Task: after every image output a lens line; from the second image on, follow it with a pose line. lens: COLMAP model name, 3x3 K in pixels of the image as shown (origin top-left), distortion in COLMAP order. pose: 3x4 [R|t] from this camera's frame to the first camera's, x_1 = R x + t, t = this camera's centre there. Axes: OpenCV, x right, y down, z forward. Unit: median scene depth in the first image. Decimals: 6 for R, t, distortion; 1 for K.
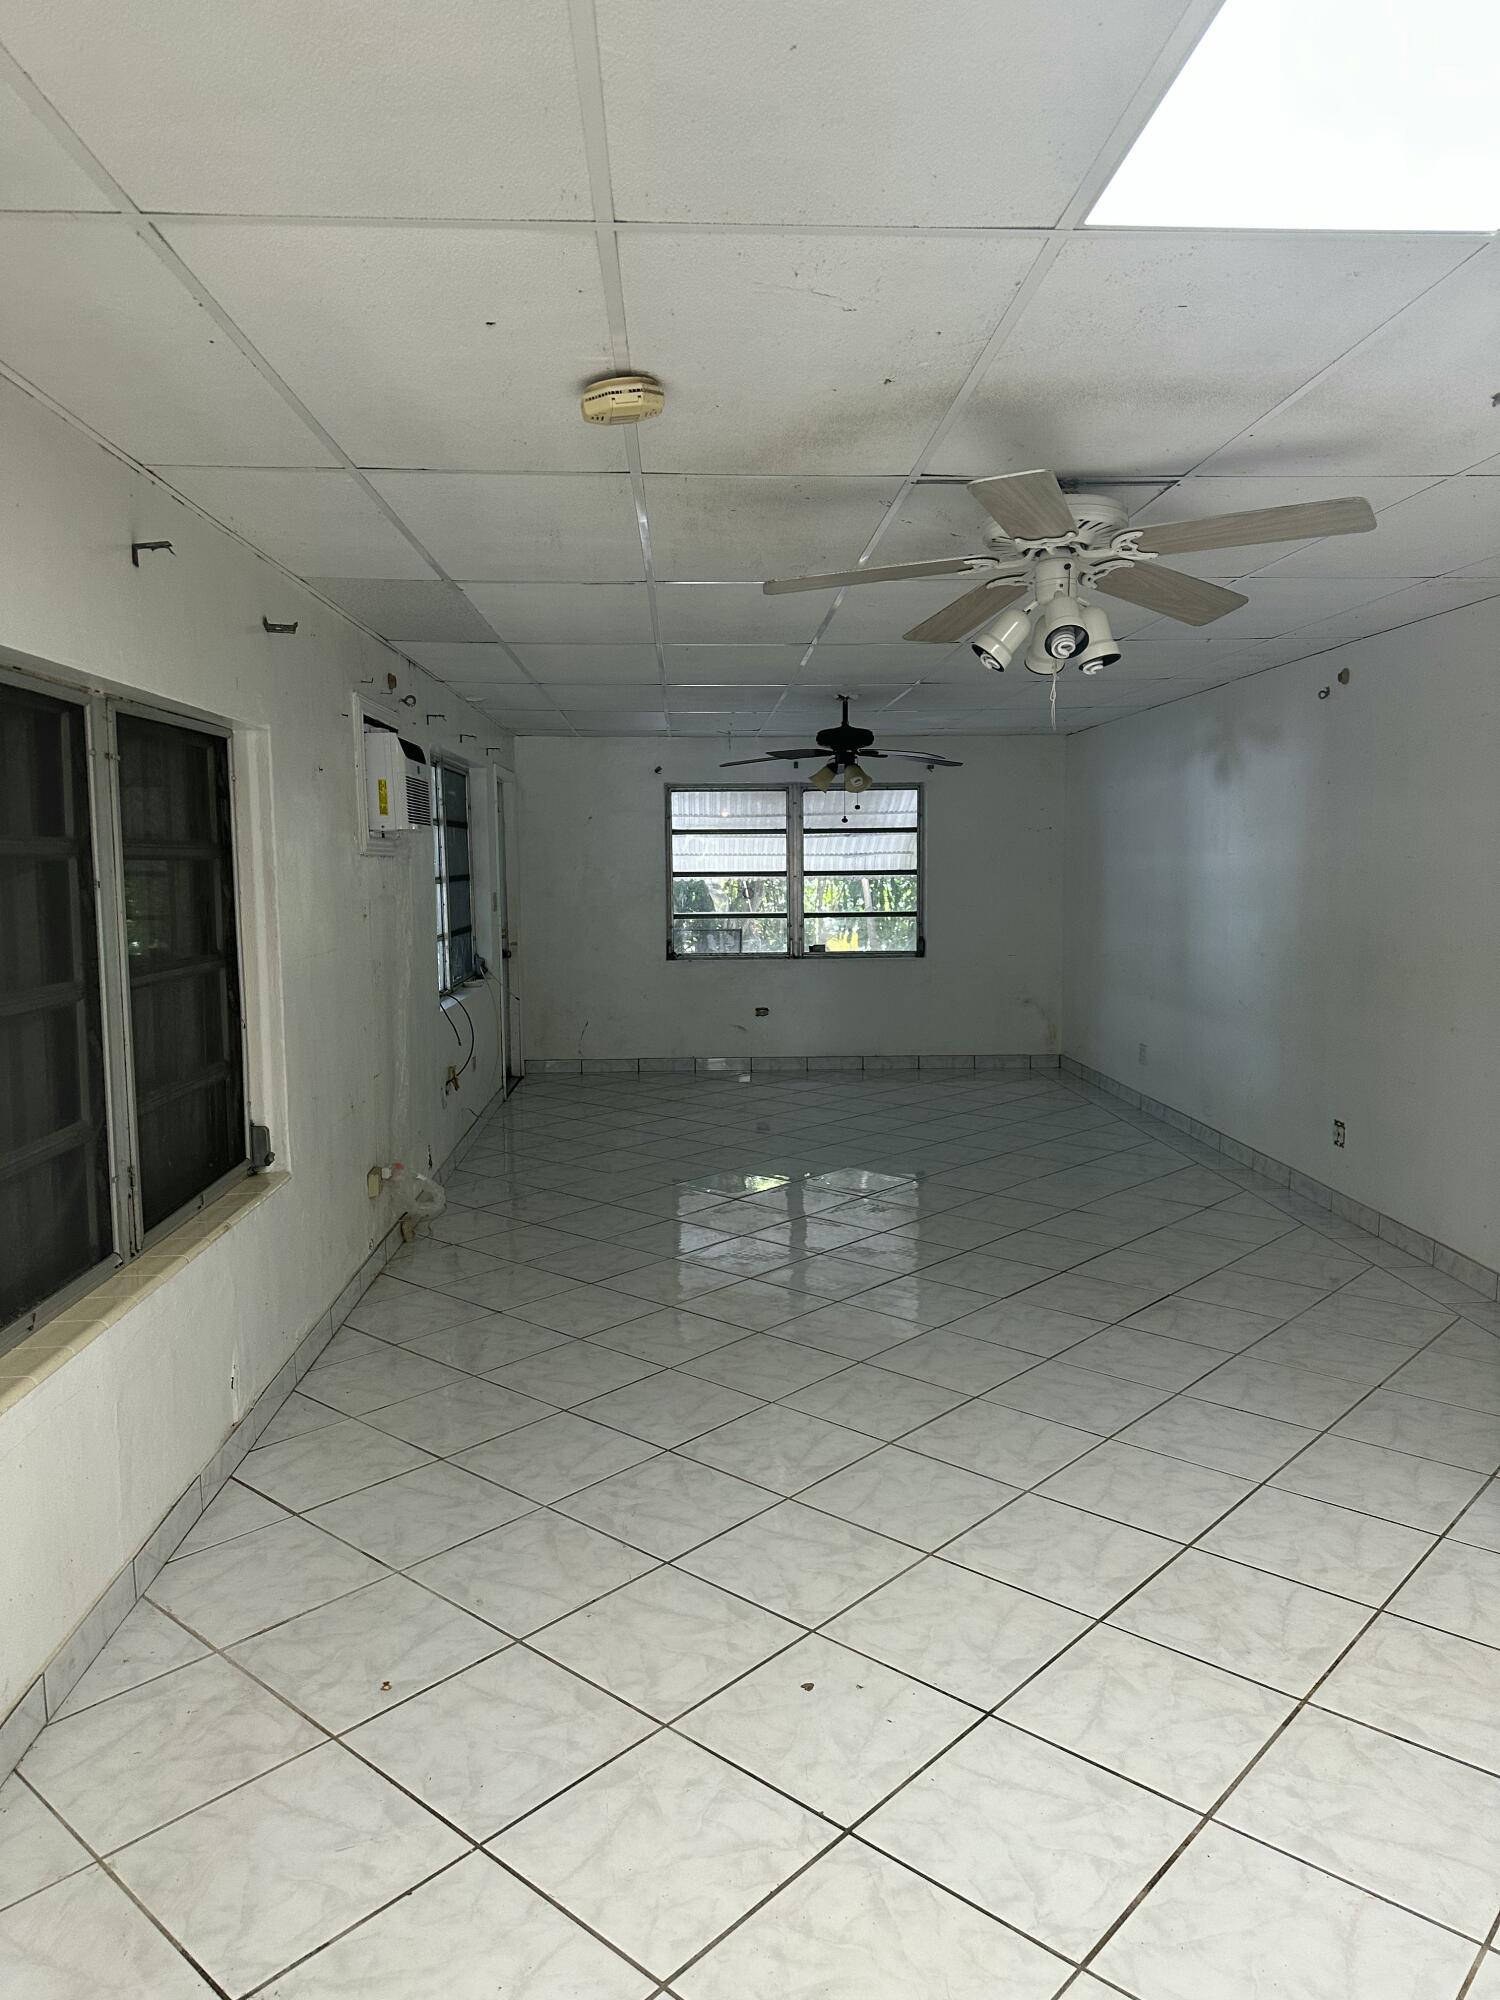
lens RADIAL K [[1419.4, 0, 750.0], [0, 1419.4, 1000.0], [0, 0, 1]] dist [0.072642, -0.004604]
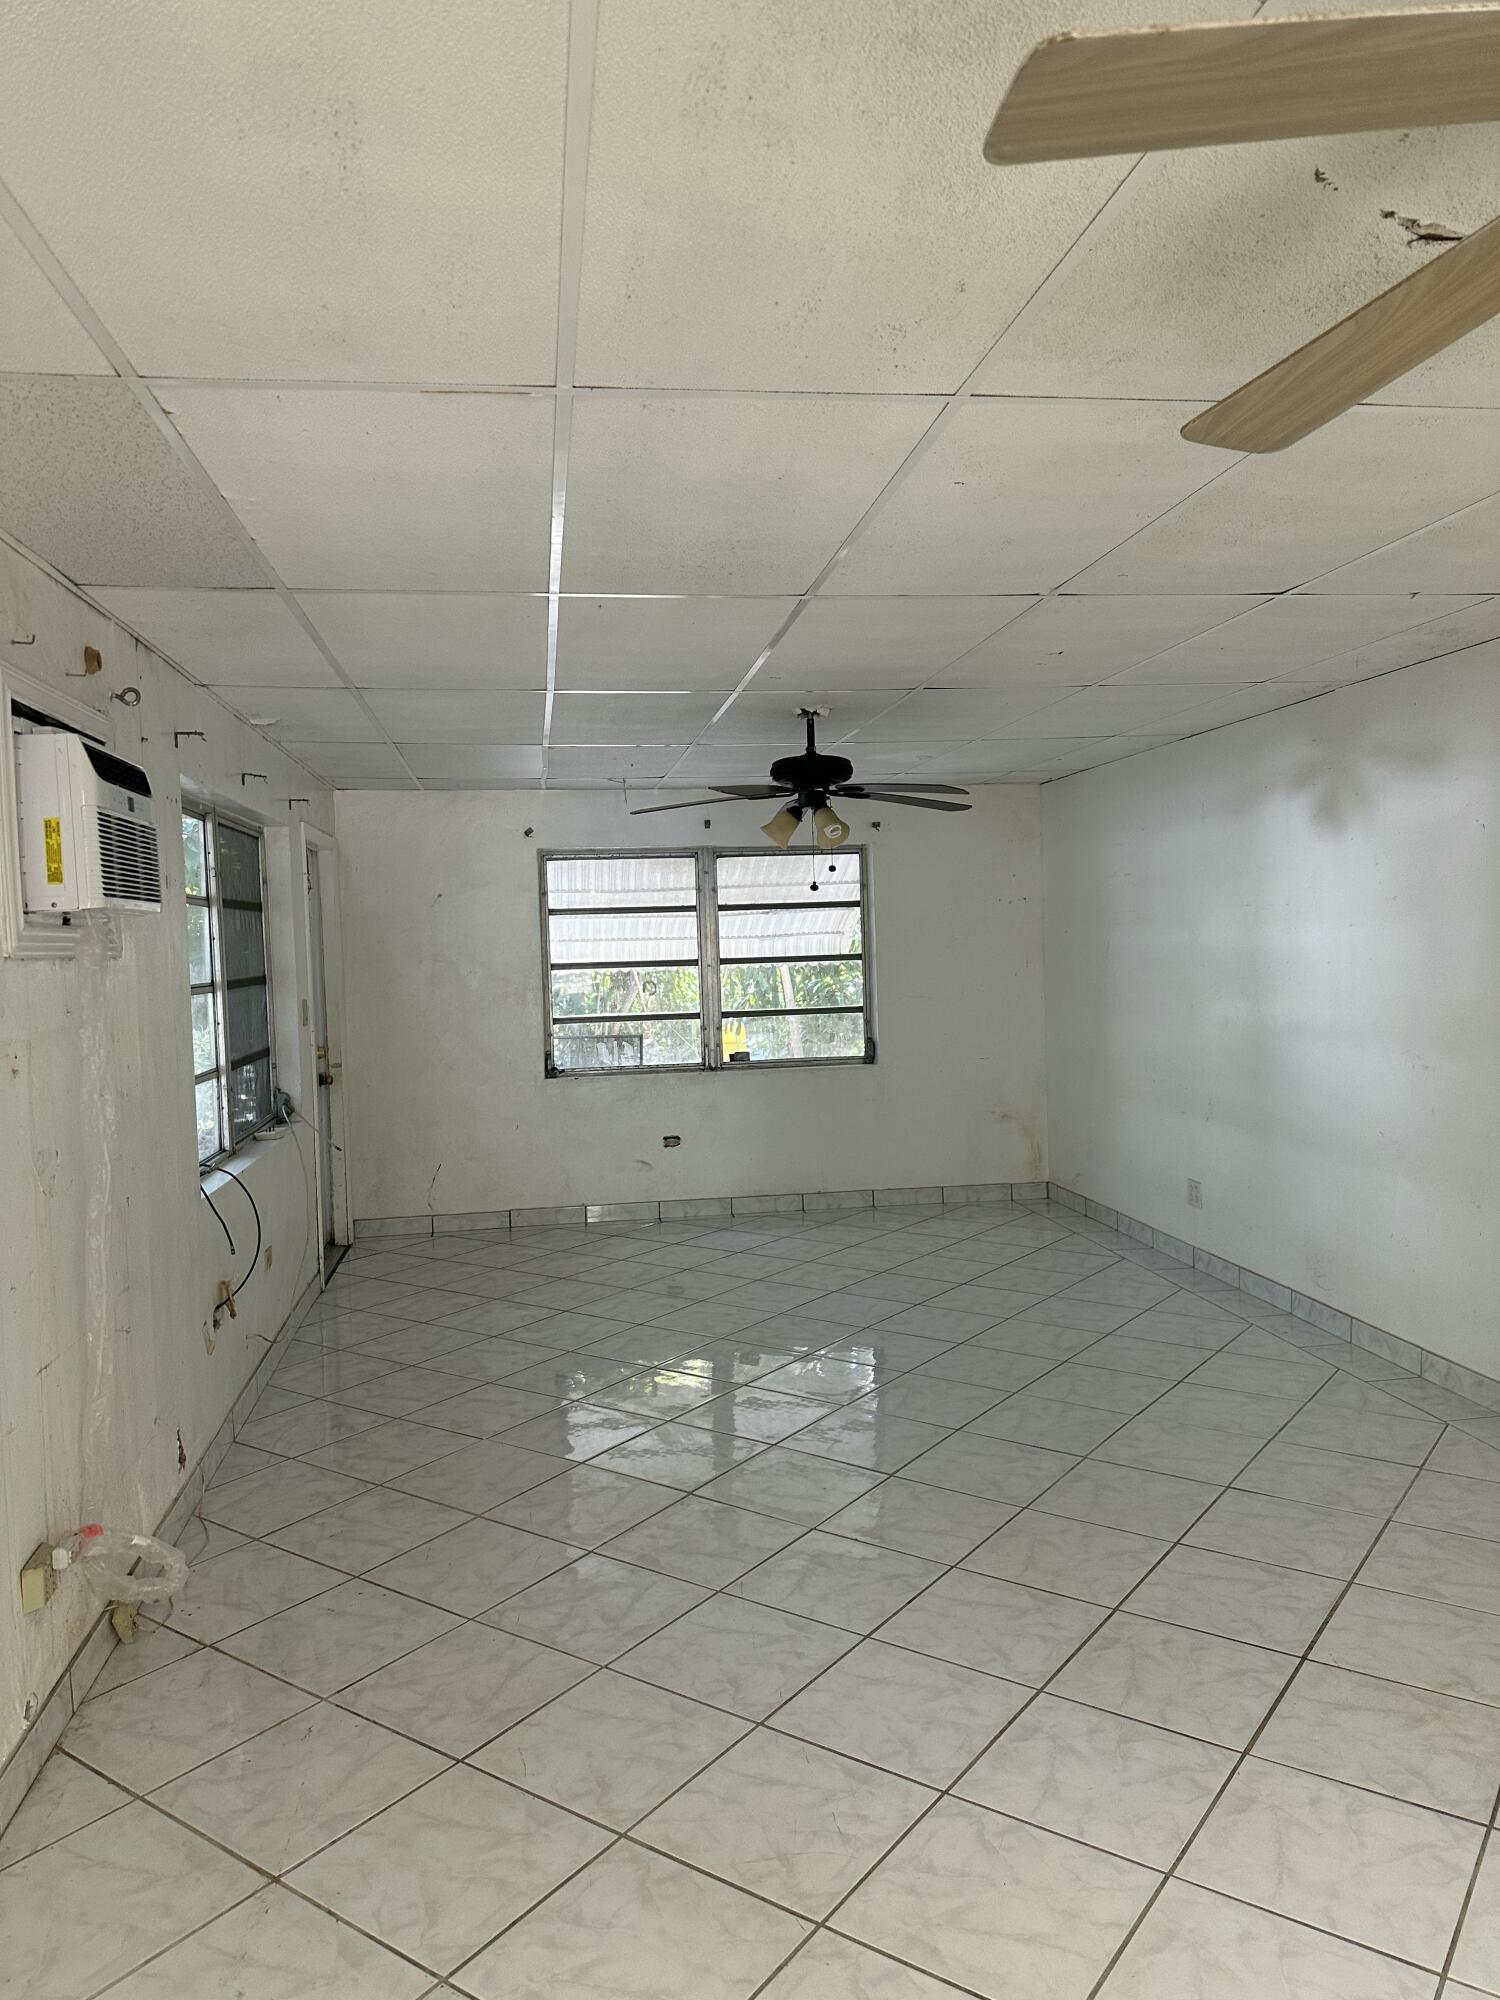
lens RADIAL K [[1428.2, 0, 774.6], [0, 1428.2, 988.8], [0, 0, 1]] dist [0.079230, -0.181973]
pose [[0.992704, -0.024848, 0.117985, -0.026660], [0.032494, 0.997463, -0.063334, -0.024400], [-0.116112, 0.066706, 0.990994, 0.227869]]
